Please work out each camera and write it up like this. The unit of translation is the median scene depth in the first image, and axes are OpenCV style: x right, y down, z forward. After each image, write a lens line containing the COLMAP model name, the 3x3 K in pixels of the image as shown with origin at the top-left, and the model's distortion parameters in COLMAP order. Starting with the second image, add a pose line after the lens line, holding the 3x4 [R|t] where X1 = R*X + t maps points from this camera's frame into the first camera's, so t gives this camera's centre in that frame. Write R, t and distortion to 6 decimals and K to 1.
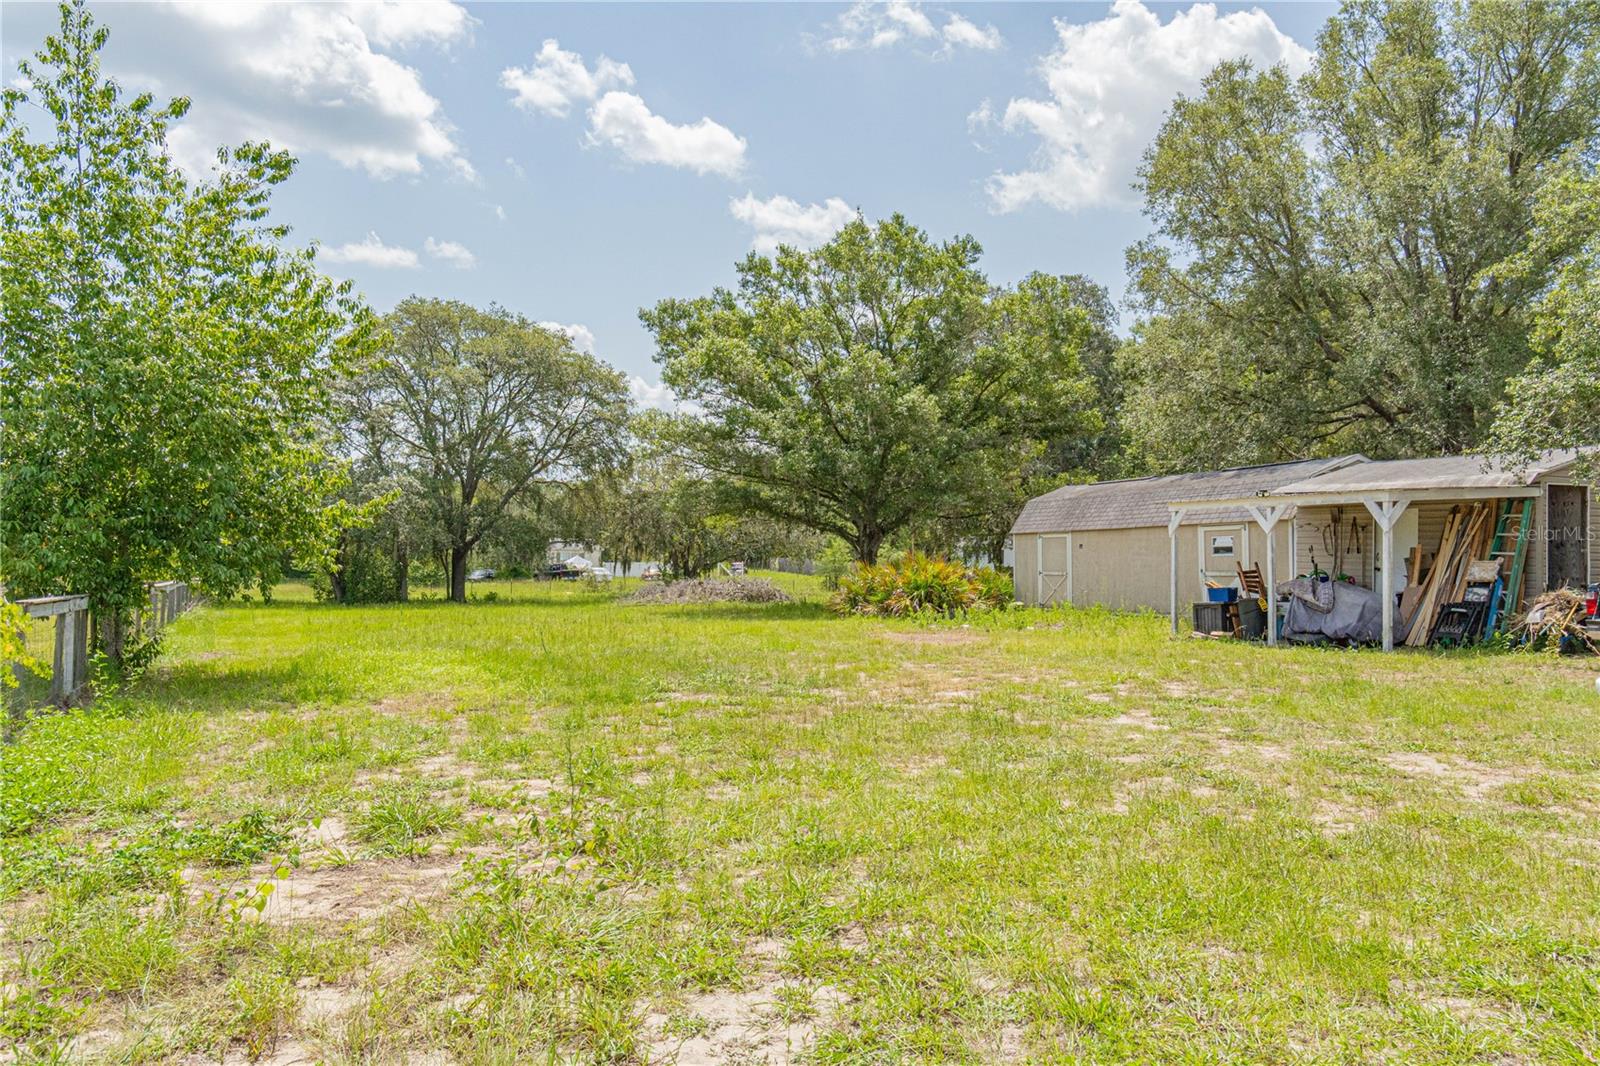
lens RADIAL K [[1238.5, 0, 800.0], [0, 1238.5, 533.0], [0, 0, 1]] dist [0.056416, 0.005790]
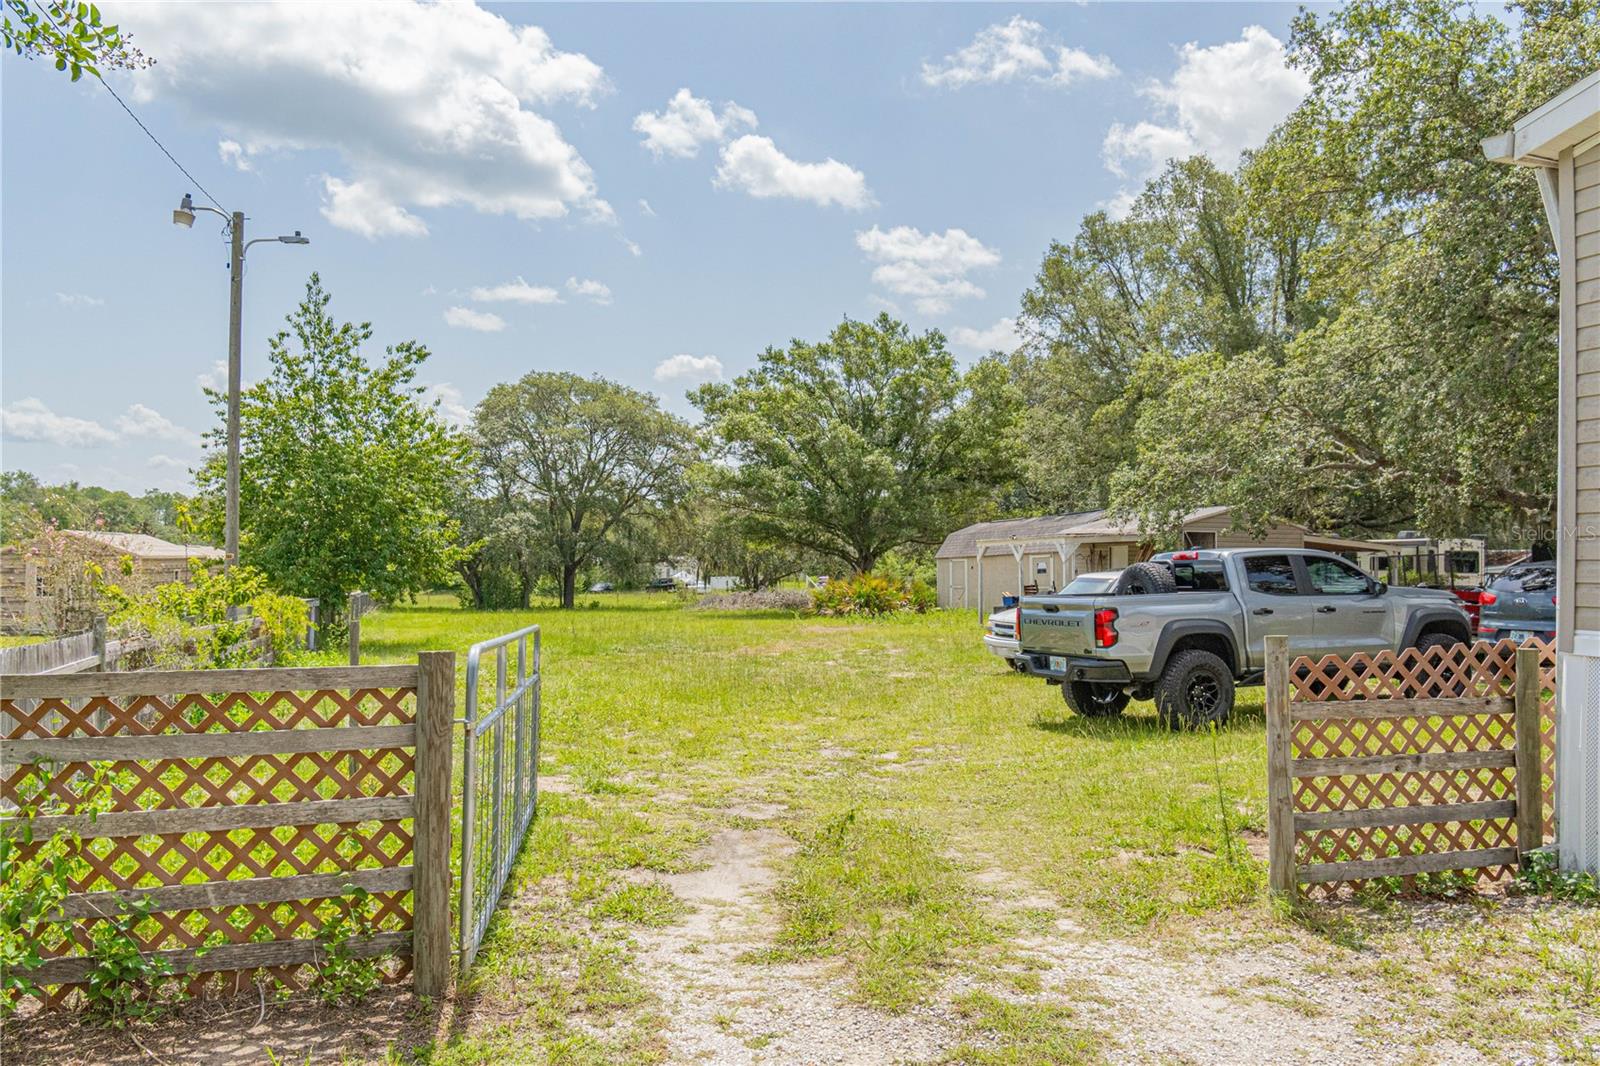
lens RADIAL K [[1165.1, 0, 790.6], [0, 1165.1, 541.0], [0, 0, 1]] dist [0.110214, 0.000088]
pose [[0.994324, -0.003605, -0.106331, 0.114214], [0.002949, 0.999976, -0.006328, -0.008309], [0.106351, 0.005978, 0.994311, -0.242490]]
